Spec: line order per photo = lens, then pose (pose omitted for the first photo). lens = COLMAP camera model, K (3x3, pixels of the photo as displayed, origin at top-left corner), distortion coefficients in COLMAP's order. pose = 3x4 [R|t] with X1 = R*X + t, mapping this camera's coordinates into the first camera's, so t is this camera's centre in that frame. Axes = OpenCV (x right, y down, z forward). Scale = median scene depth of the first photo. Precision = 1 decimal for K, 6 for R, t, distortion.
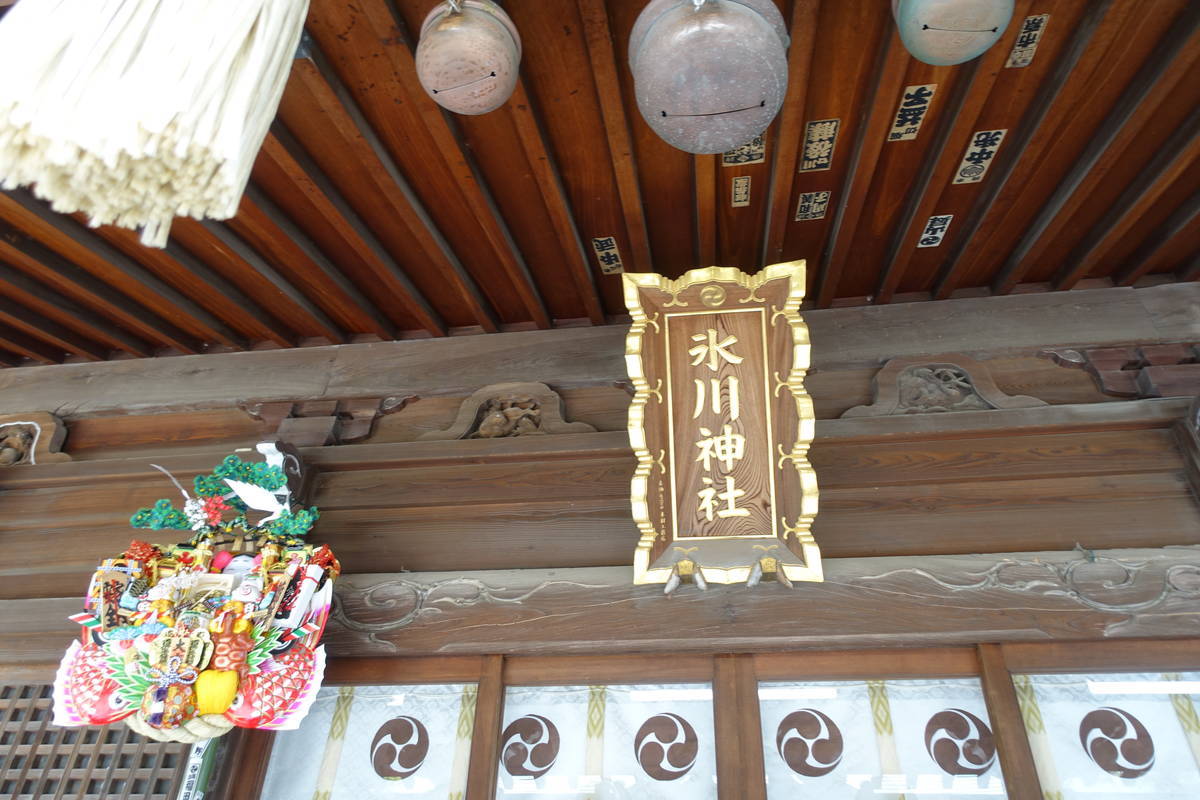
lens RADIAL K [[812.3, 0, 600.0], [0, 812.3, 400.0], [0, 0, 1]] dist [-0.003386, -0.002062]
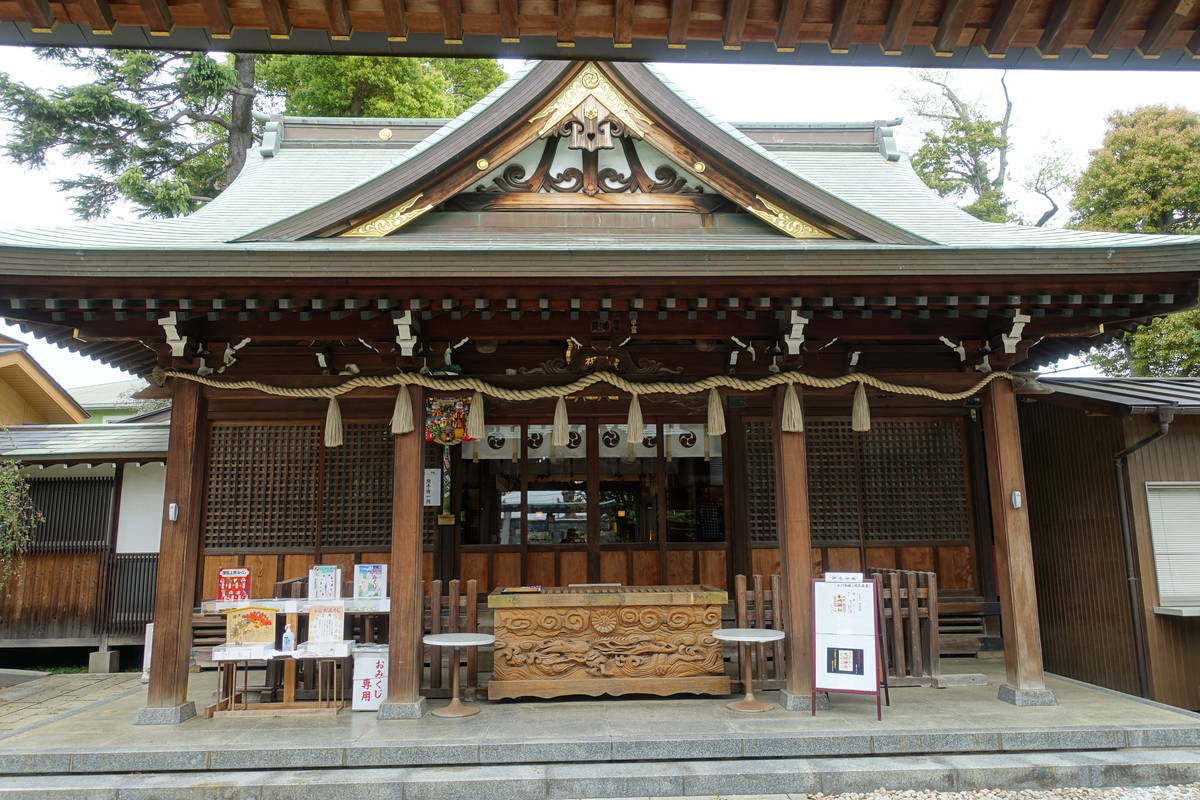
lens RADIAL K [[812.3, 0, 600.0], [0, 812.3, 400.0], [0, 0, 1]] dist [-0.003386, -0.002062]
pose [[0.983753, -0.009911, 0.179255, -0.445544], [-0.073106, 0.889827, 0.450404, -1.372370], [-0.163969, -0.456191, 0.874645, -2.109474]]
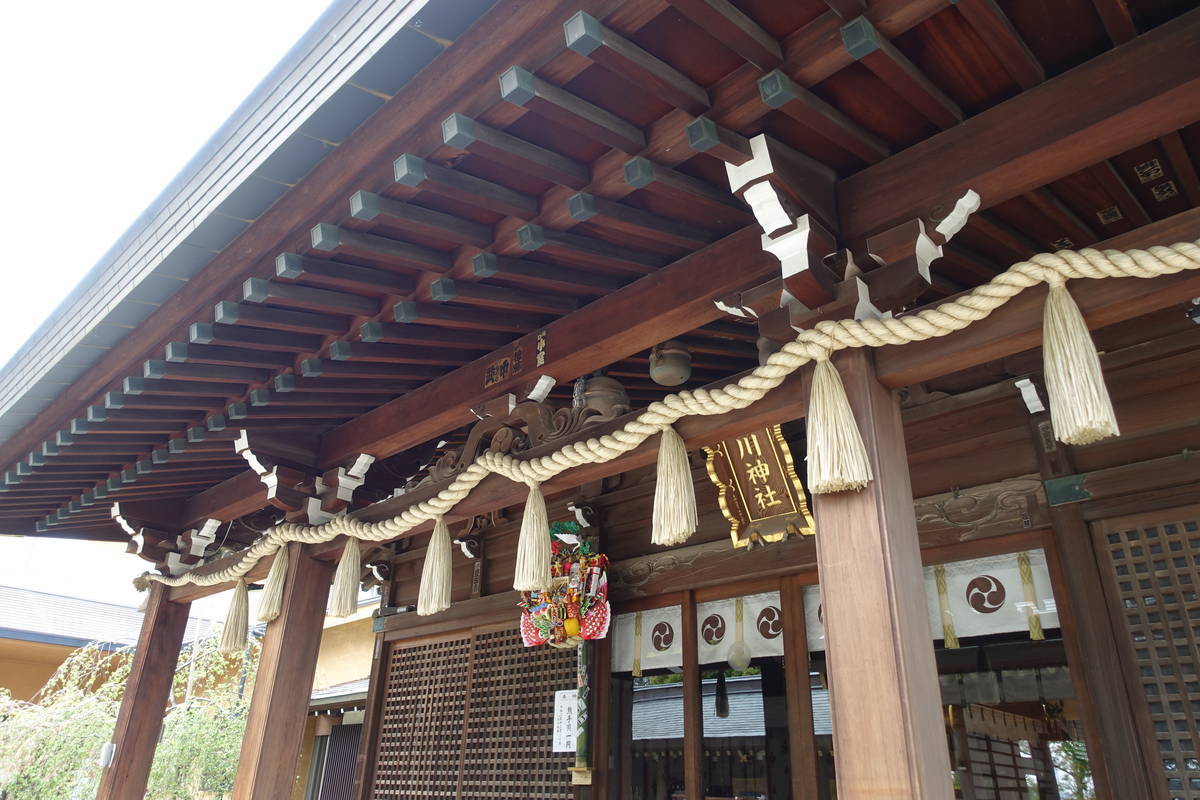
lens RADIAL K [[812.3, 0, 600.0], [0, 812.3, 400.0], [0, 0, 1]] dist [-0.003386, -0.002062]
pose [[0.819851, -0.257069, -0.511625, 0.896846], [0.339799, 0.937630, 0.073392, -0.377589], [0.460848, -0.234020, 0.856069, -0.779909]]
